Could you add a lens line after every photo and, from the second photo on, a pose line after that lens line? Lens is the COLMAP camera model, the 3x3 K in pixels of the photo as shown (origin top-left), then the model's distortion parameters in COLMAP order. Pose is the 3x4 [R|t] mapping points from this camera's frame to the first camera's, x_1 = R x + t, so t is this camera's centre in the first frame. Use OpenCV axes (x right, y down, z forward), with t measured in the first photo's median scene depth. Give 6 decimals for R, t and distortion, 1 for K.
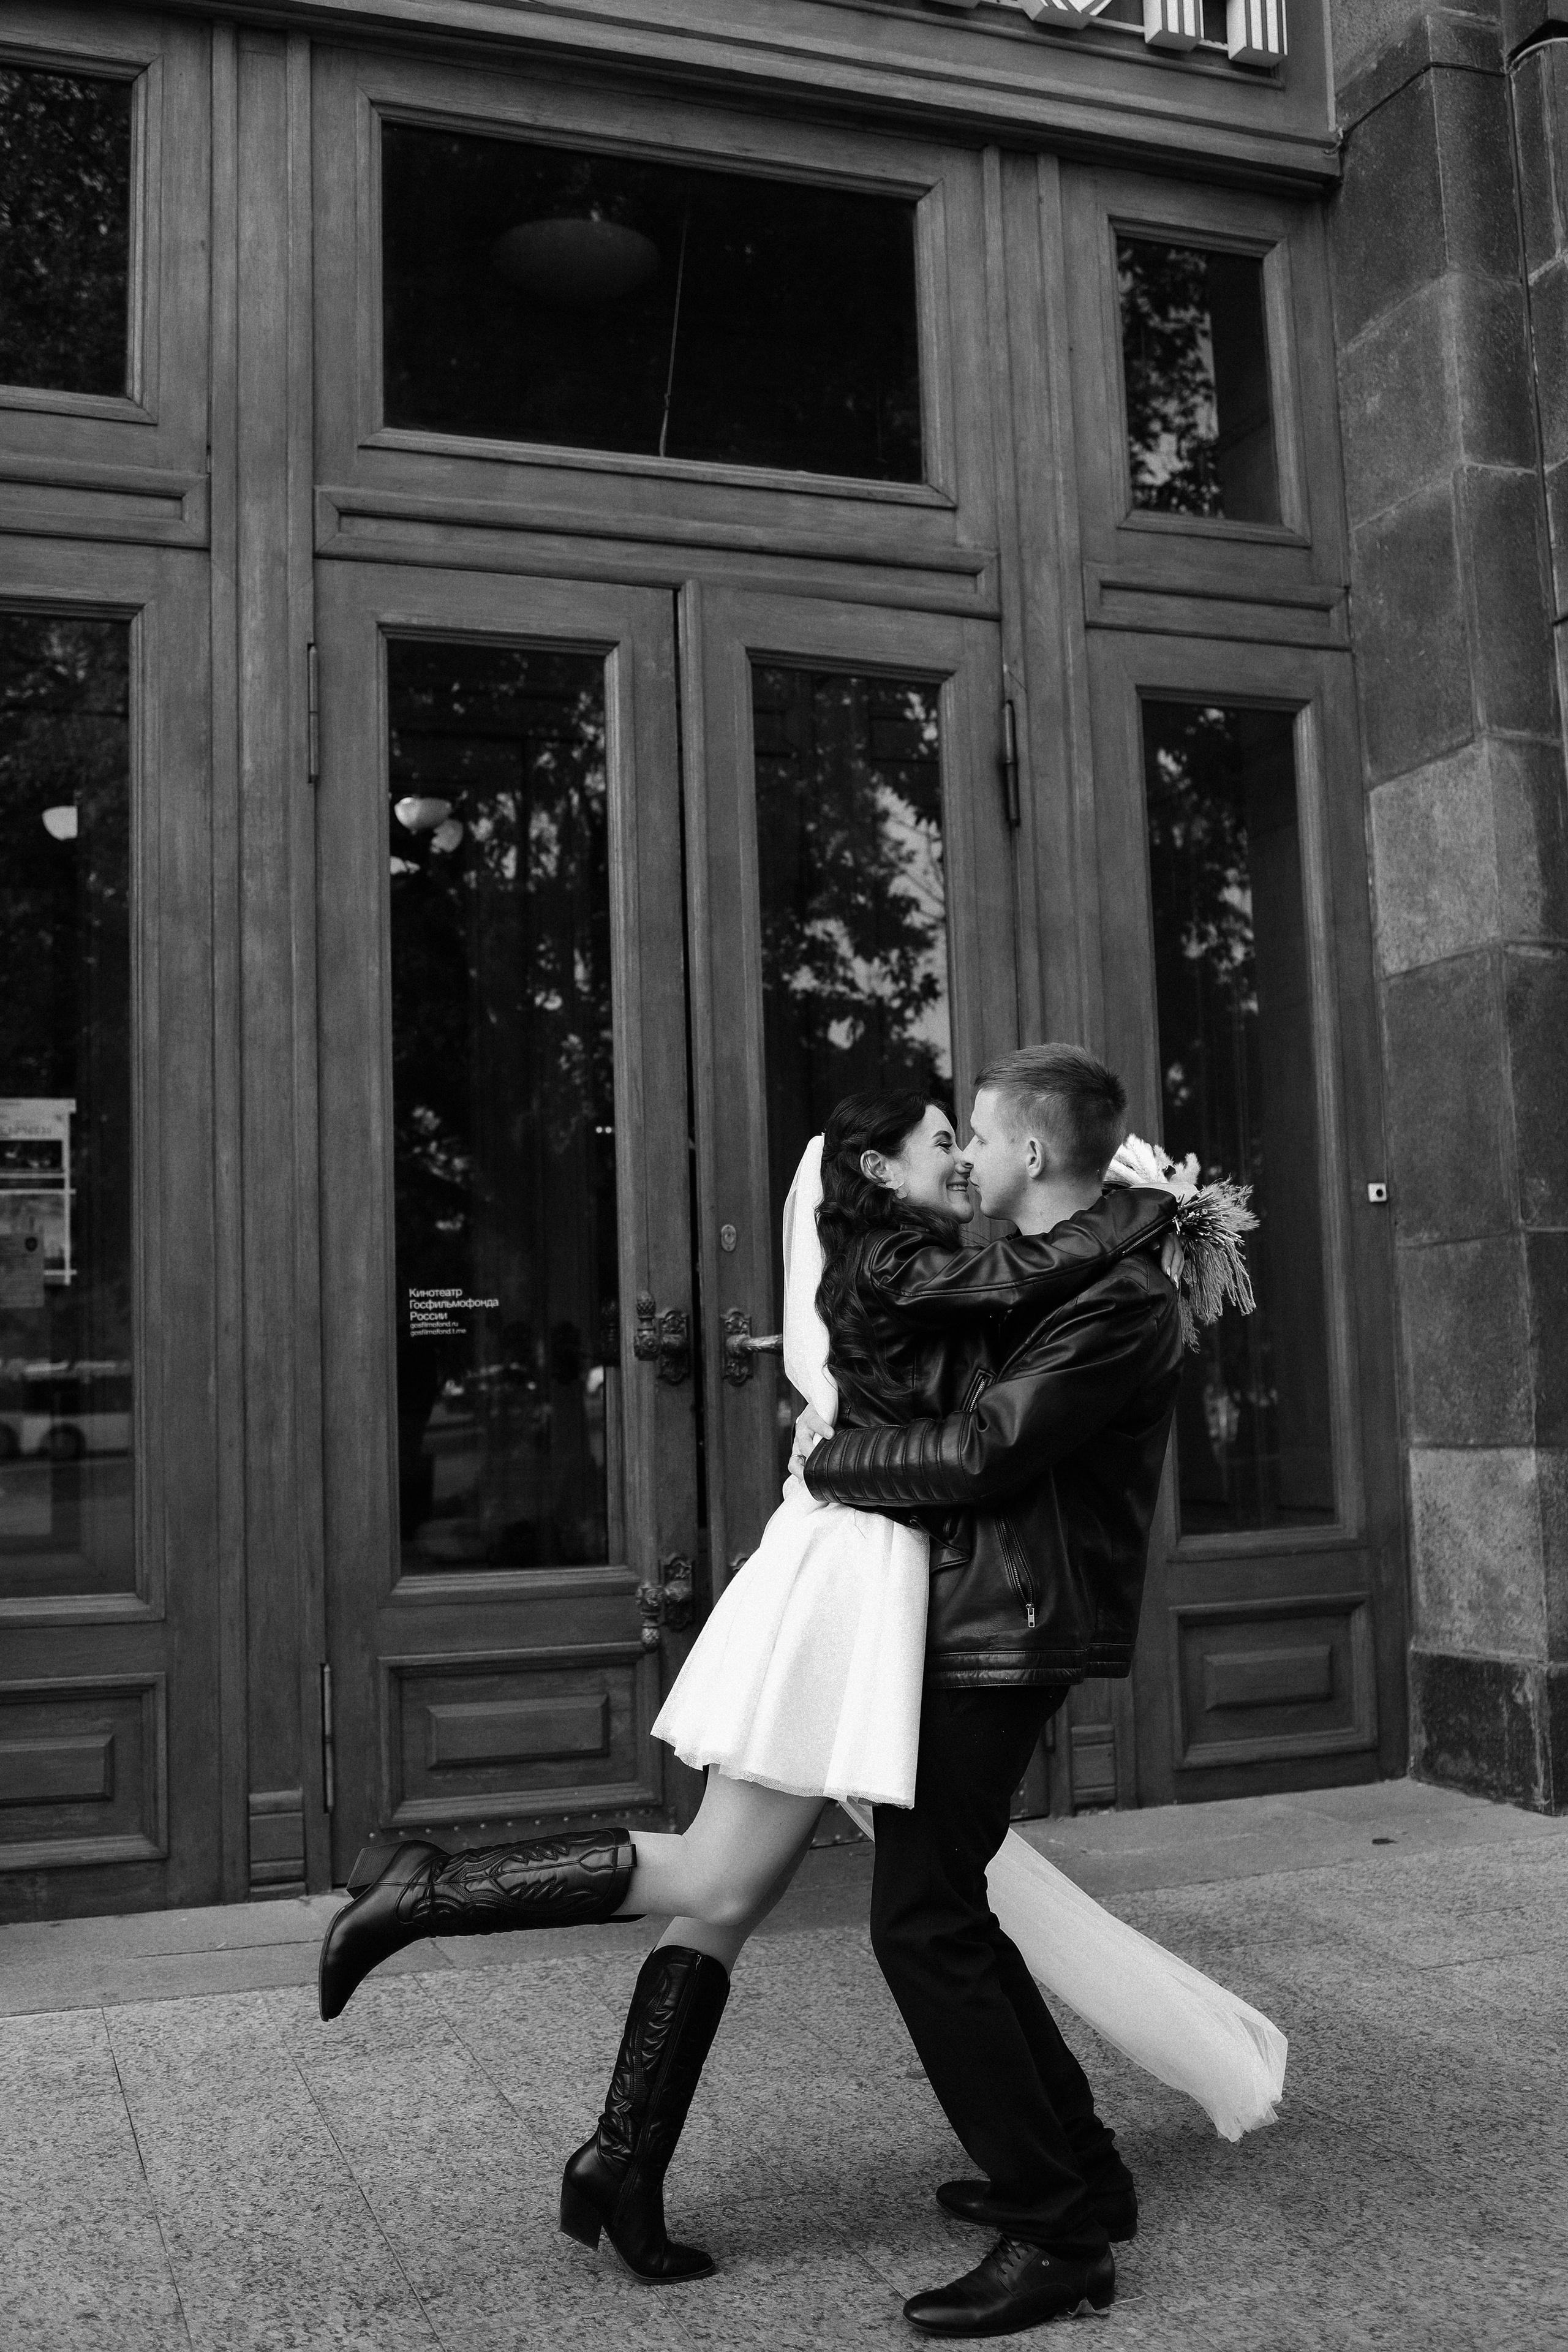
lens RADIAL K [[2321.8, 0, 691.4], [0, 2321.8, 1129.5], [0, 0, 1]] dist [-0.065506, 0.000000]
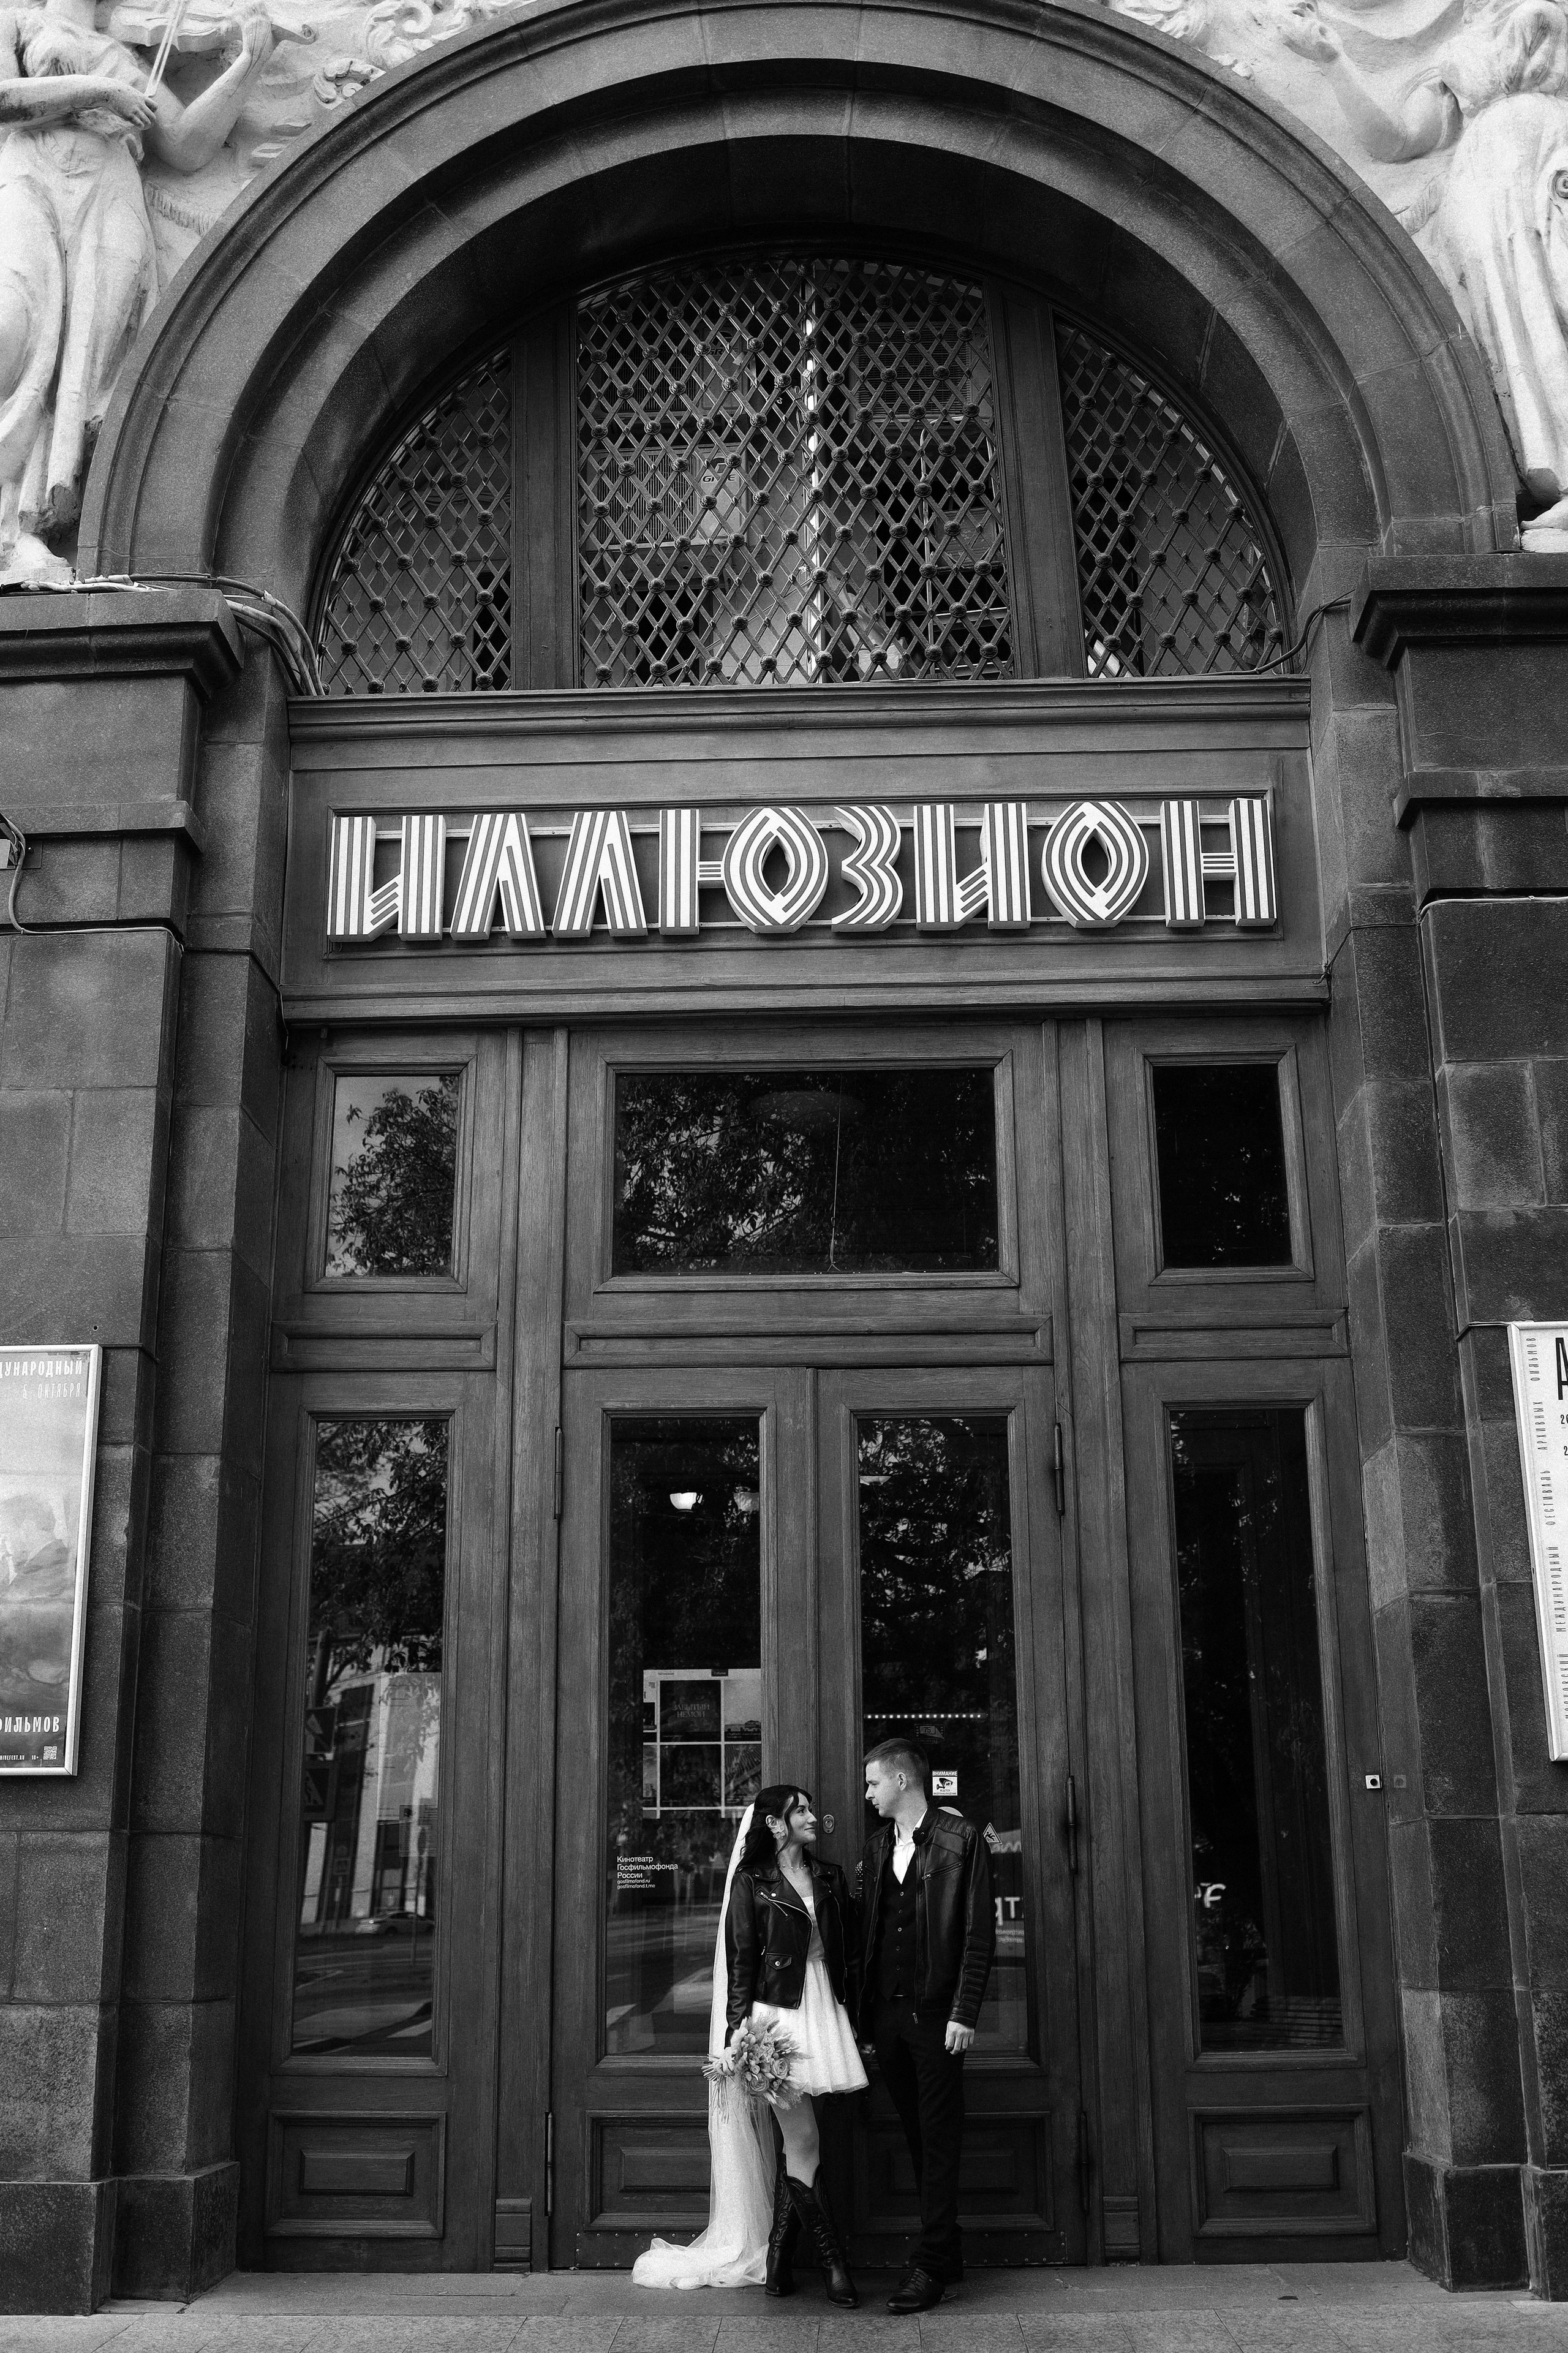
lens RADIAL K [[2322.6, 0, 781.0], [0, 2322.6, 1179.4], [0, 0, 1]] dist [-0.065506, 0.000000]
pose [[0.934620, -0.085309, -0.345264, 0.500834], [0.020431, 0.982081, -0.187349, -0.074920], [0.355060, 0.168046, 0.919616, -0.385707]]
